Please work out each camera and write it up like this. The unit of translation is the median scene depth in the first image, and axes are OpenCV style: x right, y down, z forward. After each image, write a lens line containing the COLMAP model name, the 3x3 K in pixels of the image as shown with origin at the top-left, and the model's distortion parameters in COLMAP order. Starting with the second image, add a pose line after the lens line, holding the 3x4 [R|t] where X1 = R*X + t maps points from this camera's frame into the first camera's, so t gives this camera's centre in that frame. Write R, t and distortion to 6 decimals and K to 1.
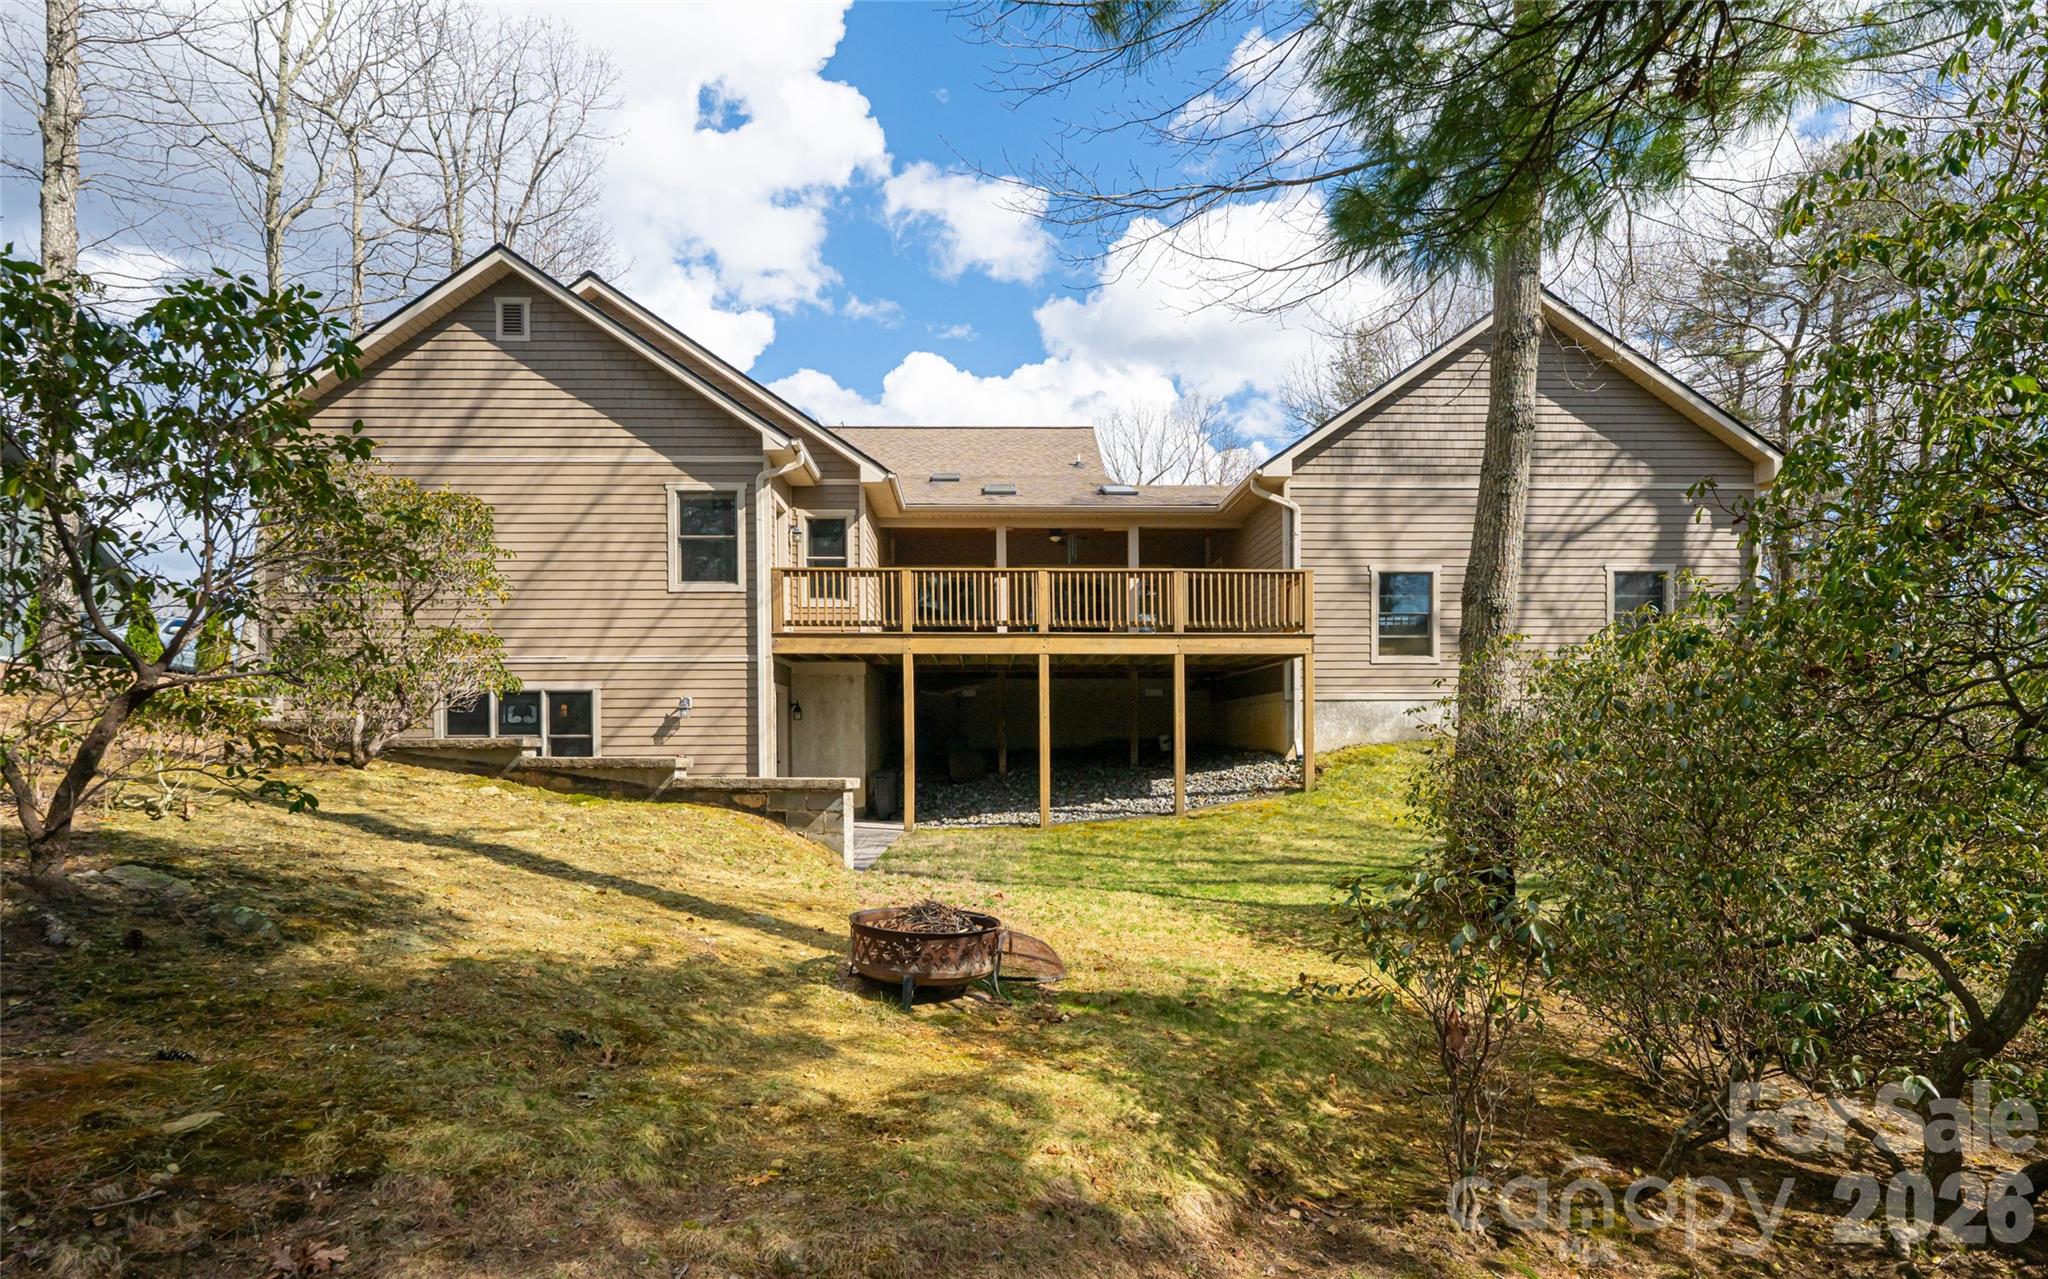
lens RADIAL K [[885.5, 0, 1032.4], [0, 885.5, 643.3], [0, 0, 1]] dist [-0.002828, 0.000343]
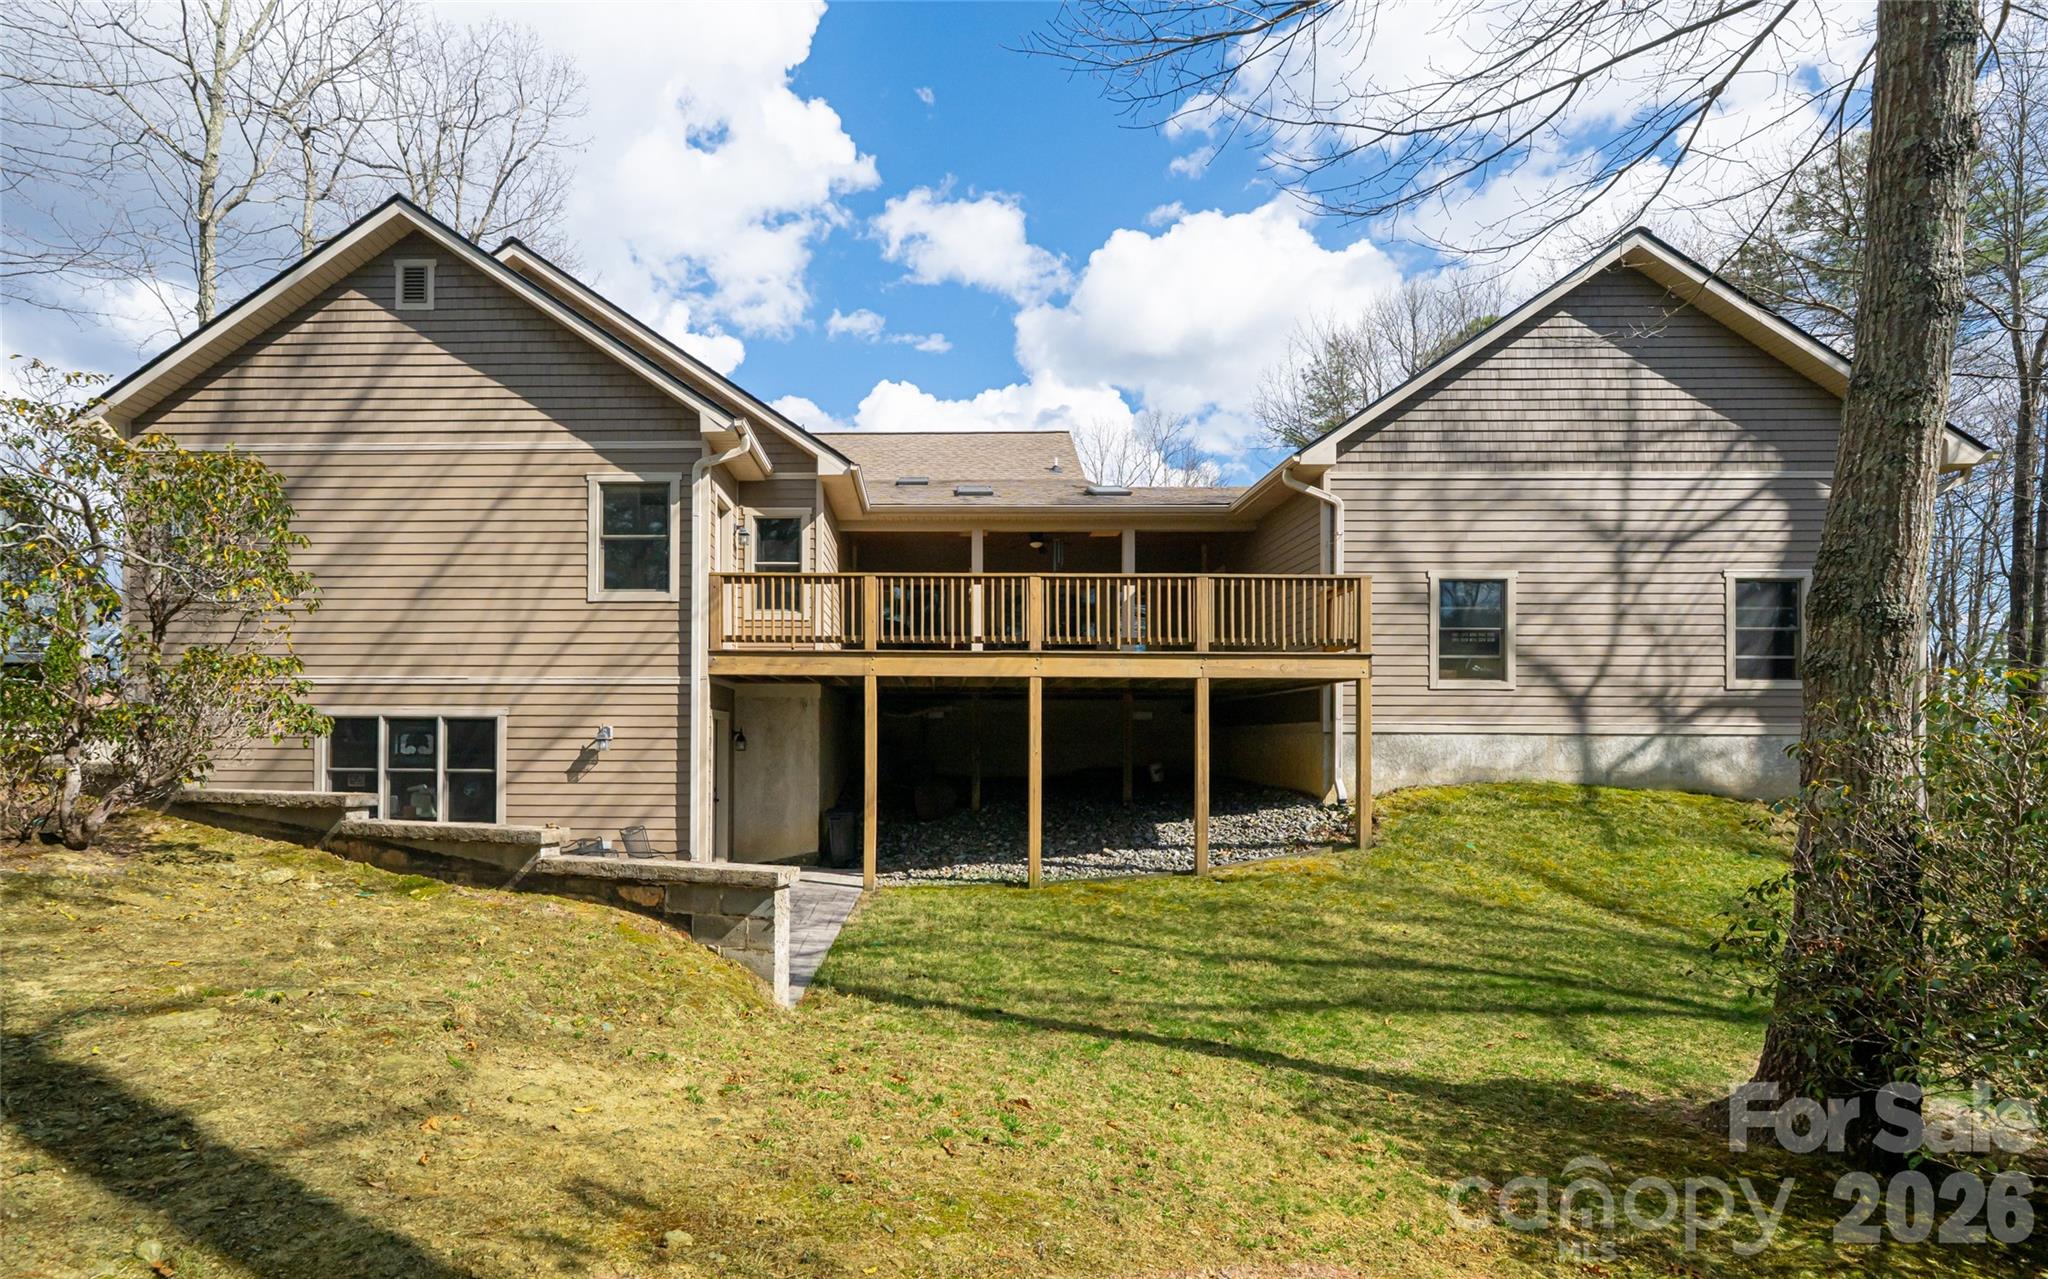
lens RADIAL K [[836.1, 0, 1012.4], [0, 836.1, 595.8], [0, 0, 1]] dist [0.000394, -0.000818]
pose [[0.999593, 0.003172, 0.028353, -0.028720], [-0.001133, 0.997431, -0.071622, -0.007092], [-0.028507, 0.071561, 0.997029, 0.198195]]
